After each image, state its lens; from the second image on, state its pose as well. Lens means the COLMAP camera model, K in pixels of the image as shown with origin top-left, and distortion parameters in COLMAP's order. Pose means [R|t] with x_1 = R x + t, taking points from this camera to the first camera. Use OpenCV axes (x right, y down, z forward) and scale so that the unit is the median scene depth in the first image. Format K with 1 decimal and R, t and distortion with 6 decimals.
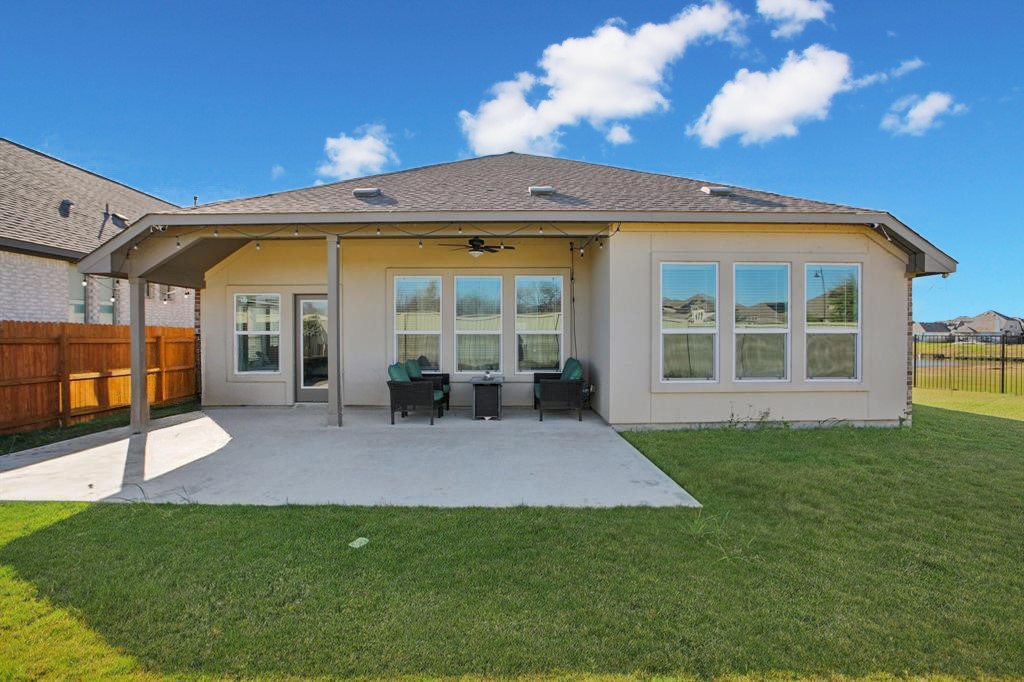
lens RADIAL K [[494.8, 0, 512.0], [0, 494.8, 341.0], [0, 0, 1]] dist [-0.046261, 0.000346]
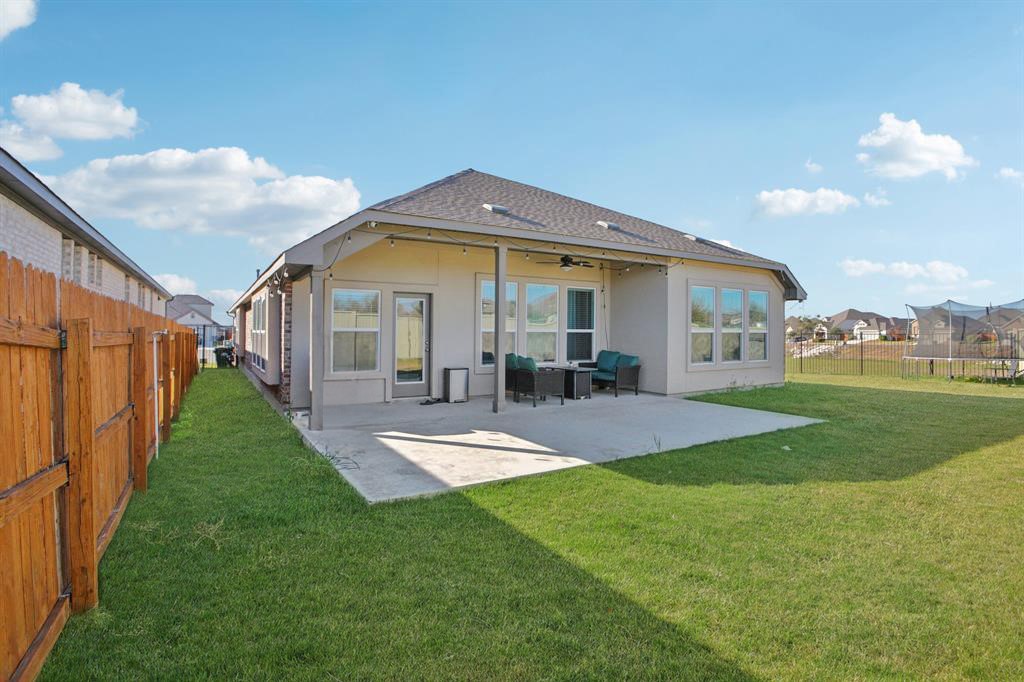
lens RADIAL K [[494.8, 0, 512.0], [0, 494.8, 341.0], [0, 0, 1]] dist [-0.046261, 0.000346]
pose [[0.853480, -0.004287, 0.521108, -0.849433], [0.001727, 0.999984, 0.005397, 0.000948], [-0.521123, -0.003706, 0.853473, -0.005903]]
